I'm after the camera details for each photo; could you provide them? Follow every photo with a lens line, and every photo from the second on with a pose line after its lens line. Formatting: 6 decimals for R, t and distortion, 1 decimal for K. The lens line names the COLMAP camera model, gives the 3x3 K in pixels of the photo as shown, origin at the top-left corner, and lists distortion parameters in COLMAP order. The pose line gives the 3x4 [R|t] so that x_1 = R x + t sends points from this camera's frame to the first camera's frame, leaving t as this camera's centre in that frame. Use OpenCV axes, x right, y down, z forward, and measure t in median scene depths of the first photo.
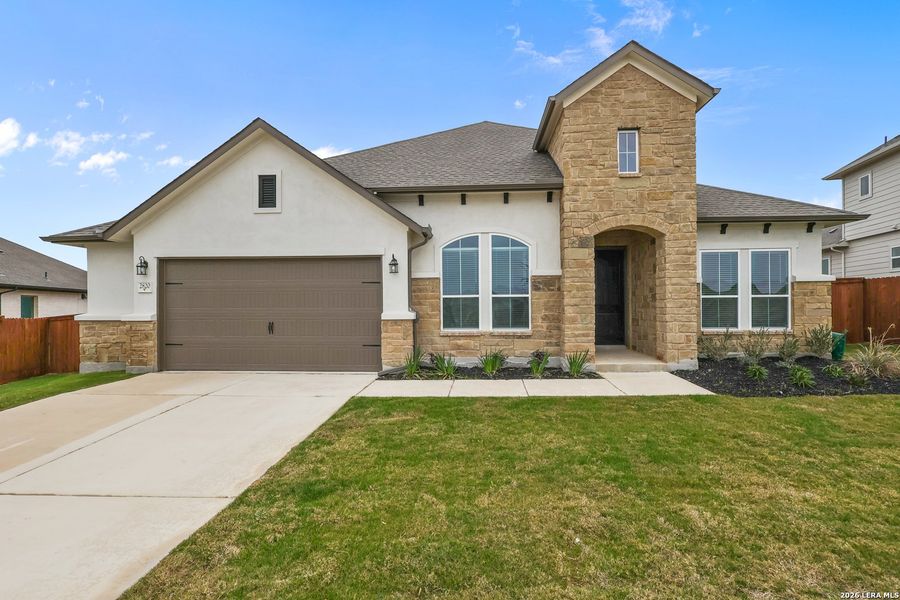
lens RADIAL K [[414.4, 0, 447.3], [0, 414.4, 300.1], [0, 0, 1]] dist [-0.000388, 0.000482]
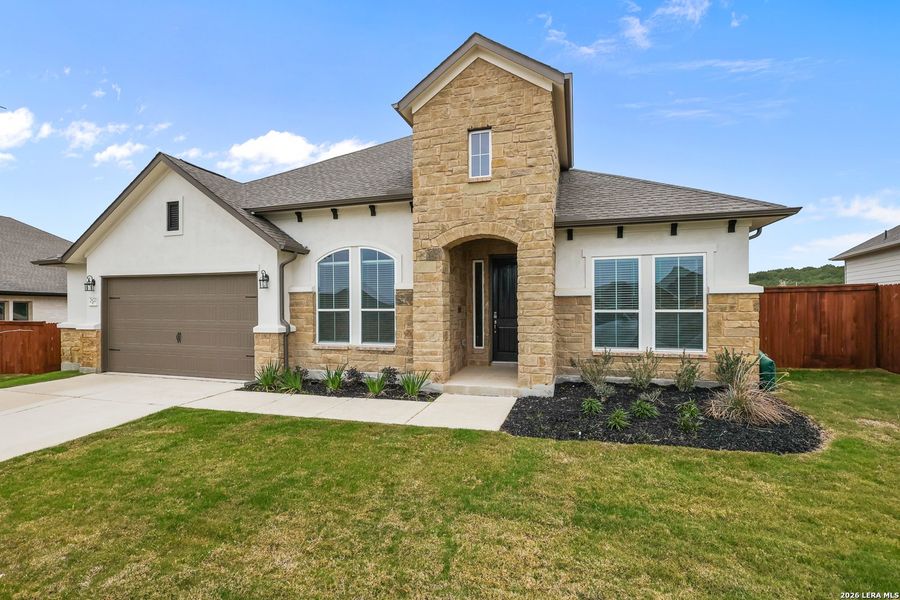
lens RADIAL K [[412.4, 0, 450.0], [0, 412.4, 300.0], [0, 0, 1]] dist [-0.001456, -0.000040]
pose [[0.970850, -0.000975, -0.239688, 0.559285], [0.001365, 0.999998, 0.001458, -0.035652], [0.239686, -0.001743, 0.970849, 0.095410]]
